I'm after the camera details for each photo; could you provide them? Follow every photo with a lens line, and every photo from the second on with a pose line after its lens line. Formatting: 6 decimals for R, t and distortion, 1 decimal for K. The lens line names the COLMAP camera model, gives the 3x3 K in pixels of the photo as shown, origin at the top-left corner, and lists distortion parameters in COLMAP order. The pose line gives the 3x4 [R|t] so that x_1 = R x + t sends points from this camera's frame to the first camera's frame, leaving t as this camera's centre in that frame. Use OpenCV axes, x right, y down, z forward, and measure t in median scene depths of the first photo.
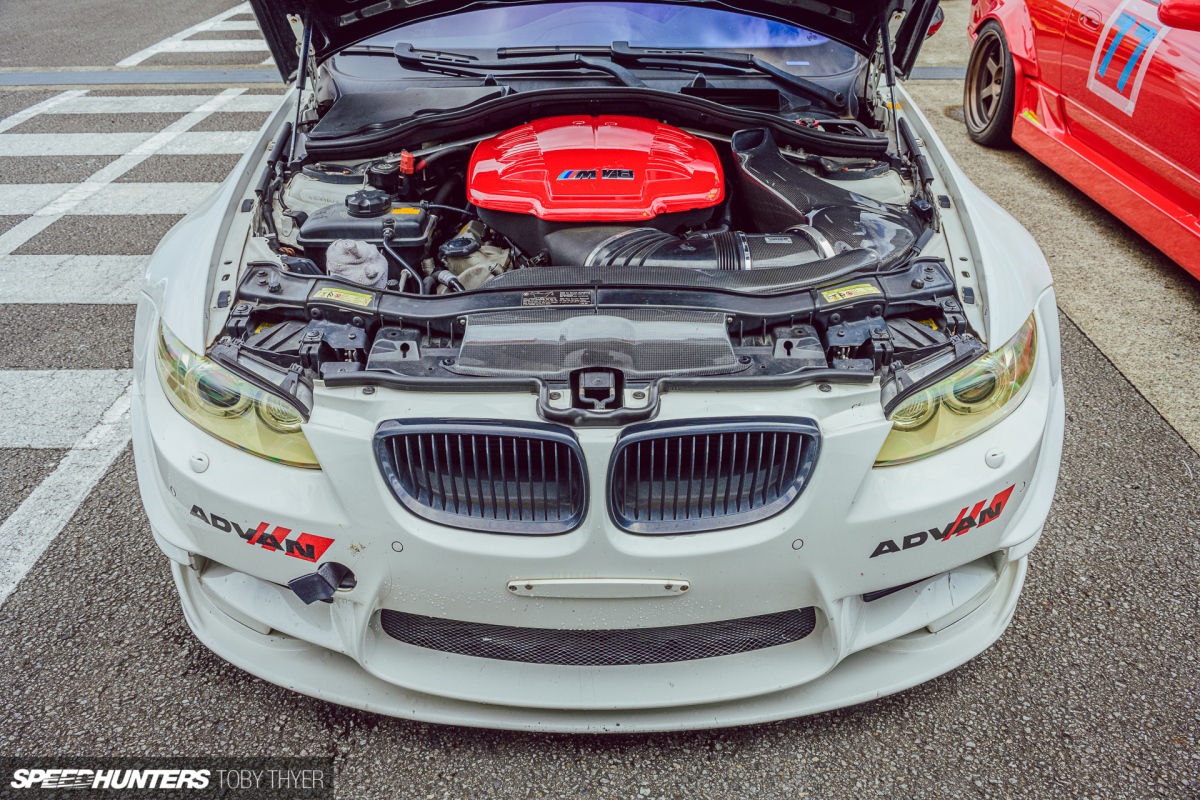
lens RADIAL K [[934.7, 0, 600.0], [0, 934.7, 400.0], [0, 0, 1]] dist [-0.002486, 0.000021]
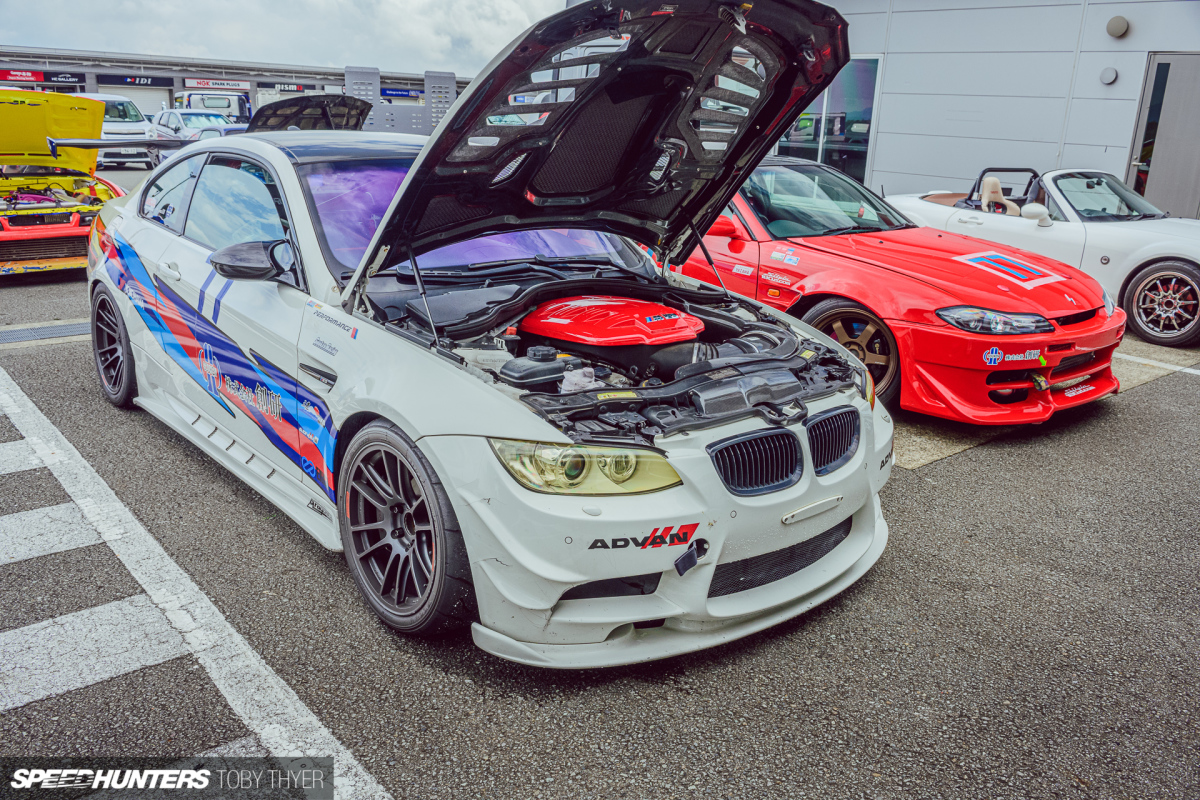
lens RADIAL K [[934.7, 0, 600.0], [0, 934.7, 400.0], [0, 0, 1]] dist [-0.002486, 0.000021]
pose [[0.754564, -0.157498, 0.637046, -1.405002], [0.307365, 0.942525, -0.131044, 0.104053], [-0.579792, 0.294687, 0.759605, -0.217387]]
